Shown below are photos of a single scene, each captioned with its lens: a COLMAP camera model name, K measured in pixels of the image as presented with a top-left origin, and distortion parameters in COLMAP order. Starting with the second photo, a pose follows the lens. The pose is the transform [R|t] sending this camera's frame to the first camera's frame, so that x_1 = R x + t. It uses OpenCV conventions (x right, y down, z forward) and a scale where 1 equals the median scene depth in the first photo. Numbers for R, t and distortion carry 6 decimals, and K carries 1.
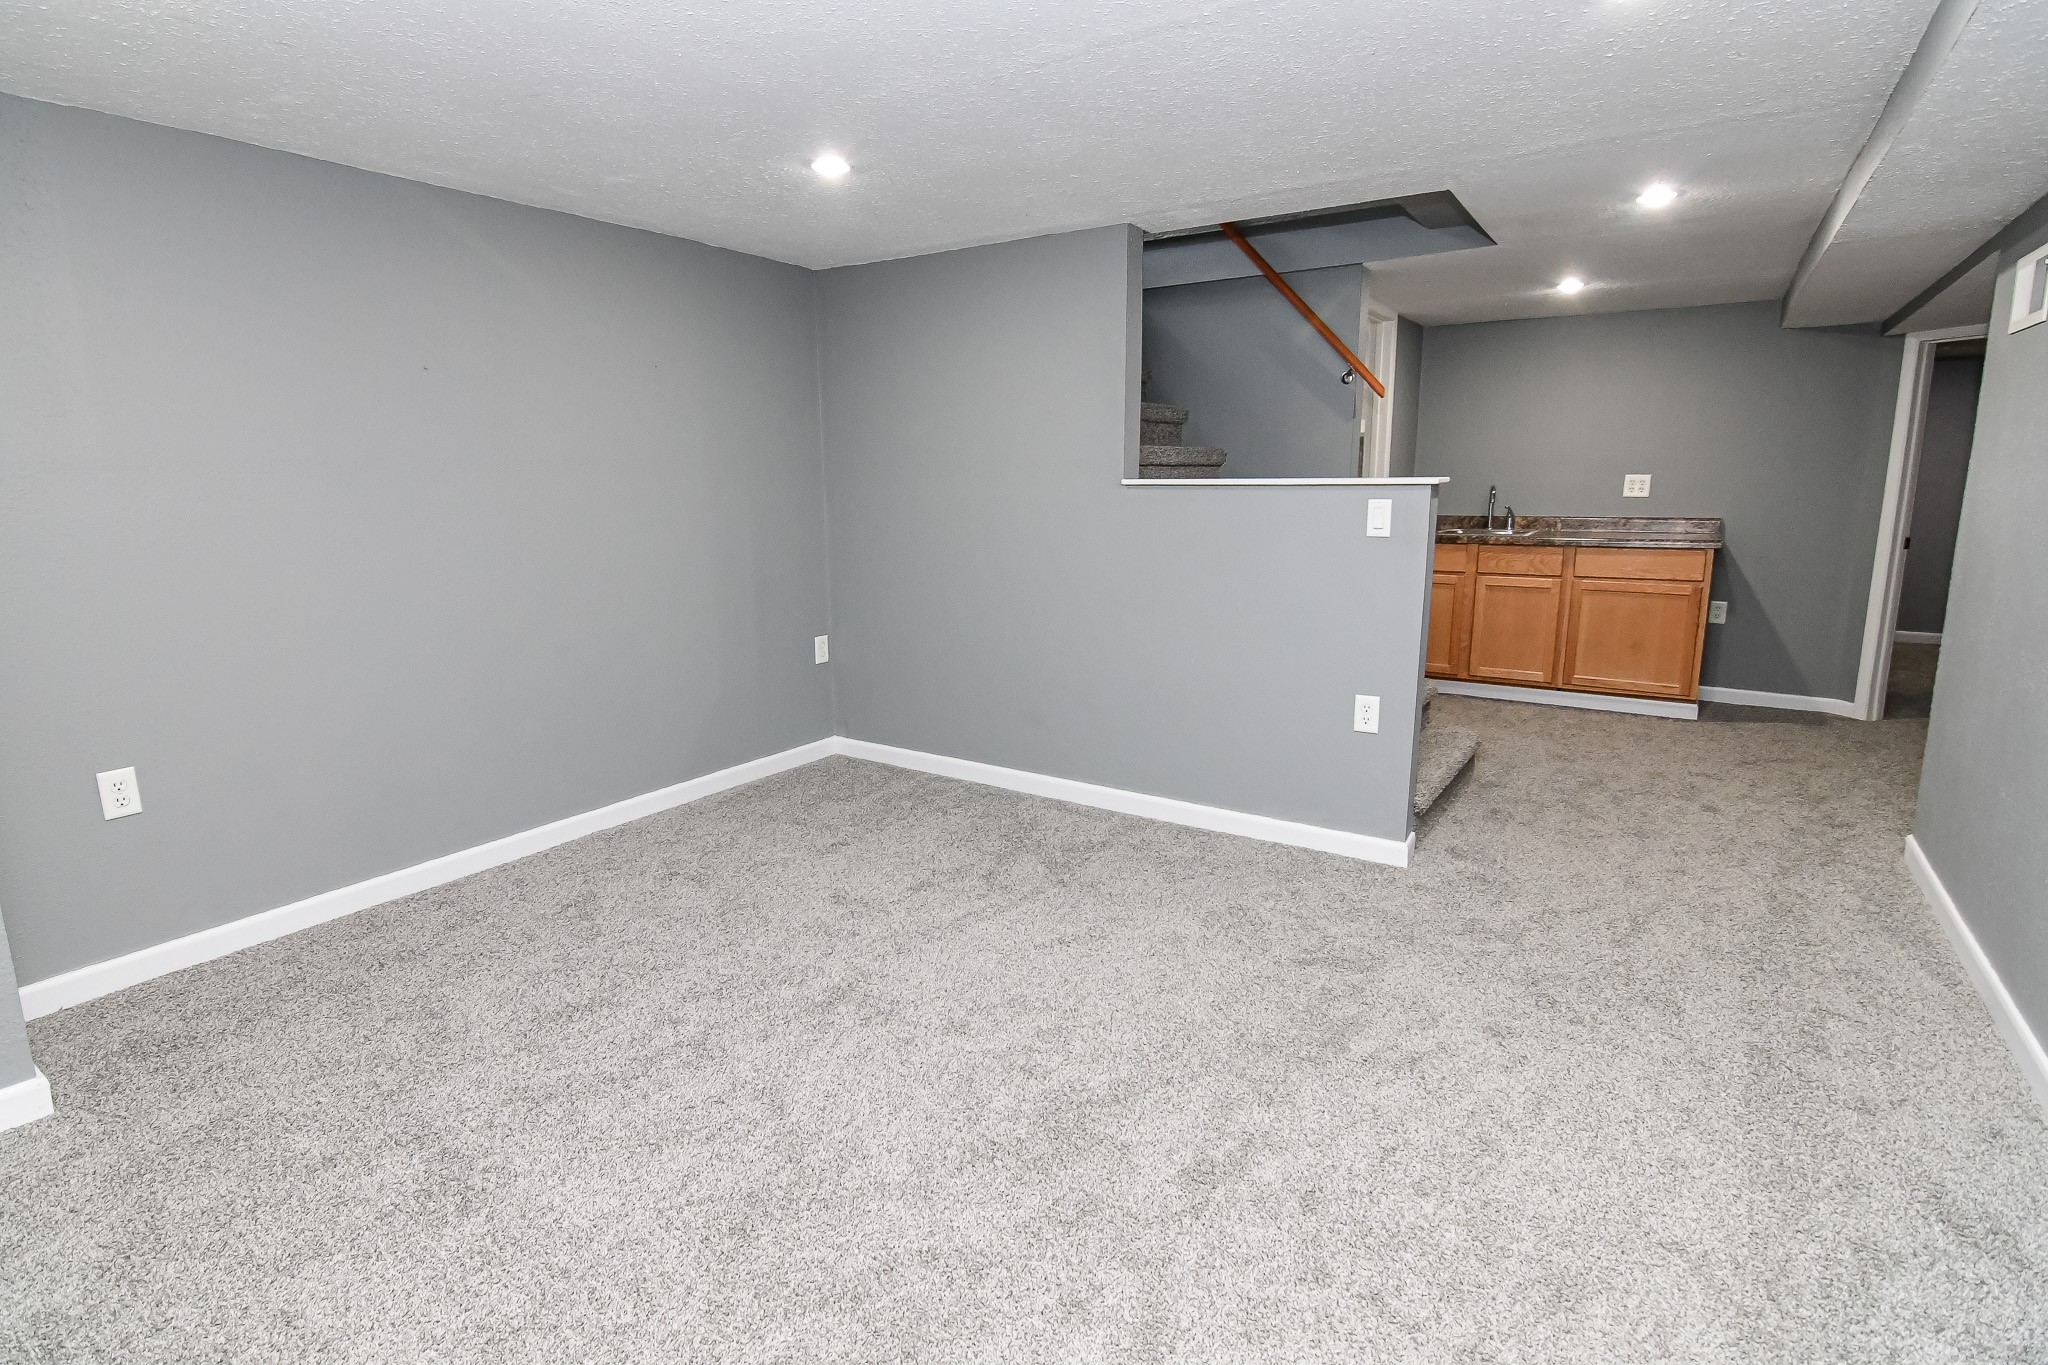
lens RADIAL K [[1008.0, 0, 1024.7], [0, 1008.0, 672.0], [0, 0, 1]] dist [-0.005147, -0.009546]
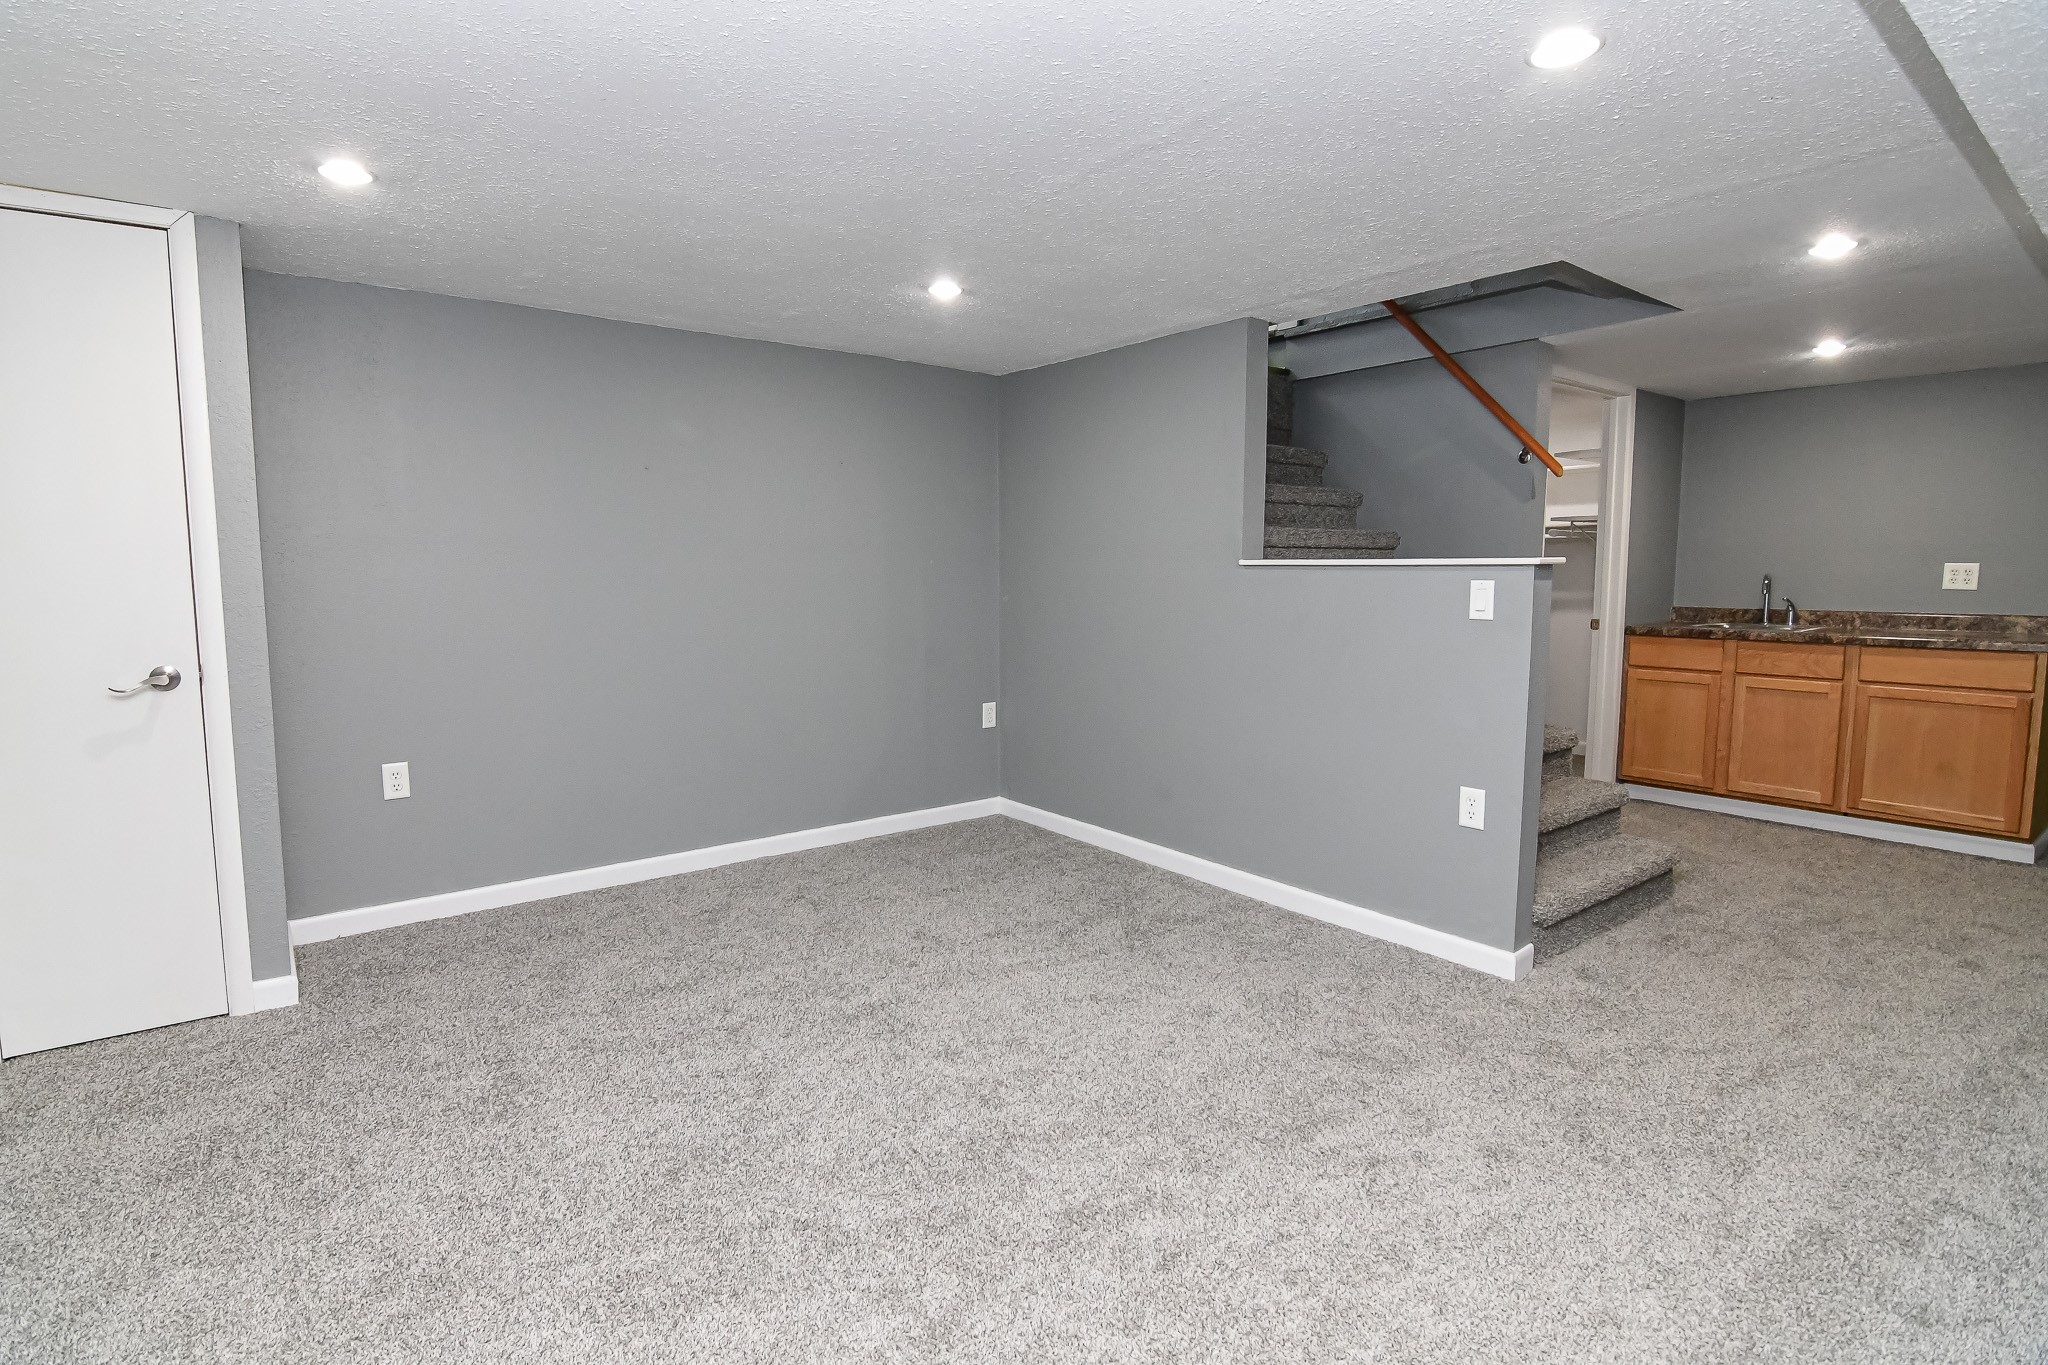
lens RADIAL K [[1008.0, 0, 1024.7], [0, 1008.0, 672.0], [0, 0, 1]] dist [-0.005147, -0.009546]
pose [[0.947827, 0.040500, -0.316202, 0.171865], [-0.068017, 0.994749, -0.076474, 0.011580], [0.311444, 0.093992, 0.945605, -0.017330]]
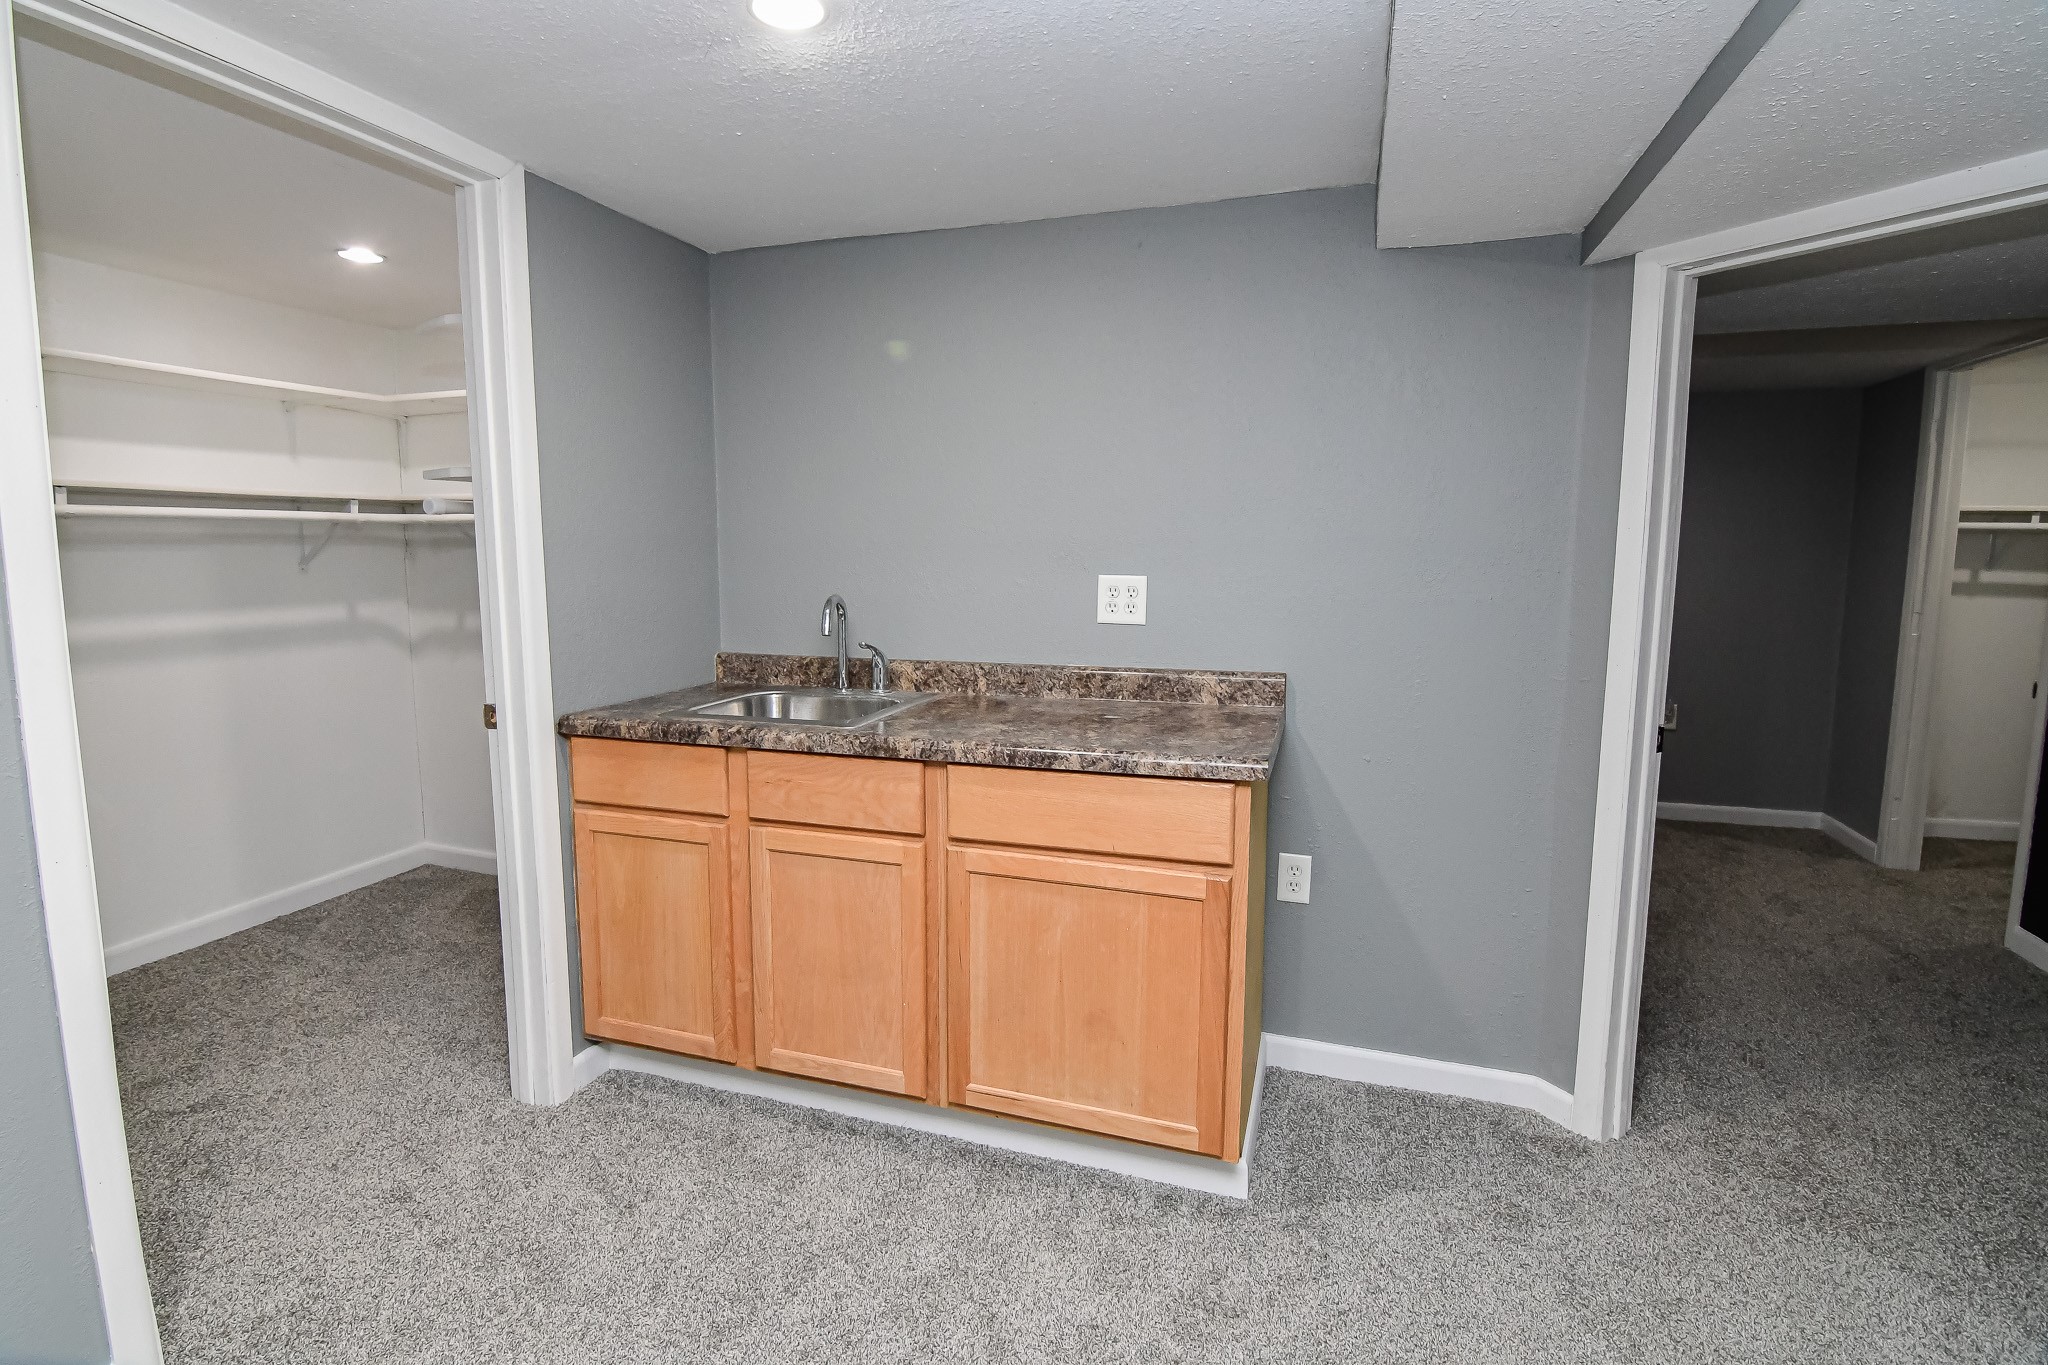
lens RADIAL K [[951.8, 0, 1026.7], [0, 951.8, 666.5], [0, 0, 1]] dist [-0.009657, -0.009219]
pose [[0.965496, -0.021171, 0.259555, 0.564884], [0.039306, 0.997119, -0.064878, -0.159823], [-0.257433, 0.072841, 0.963547, 0.741794]]
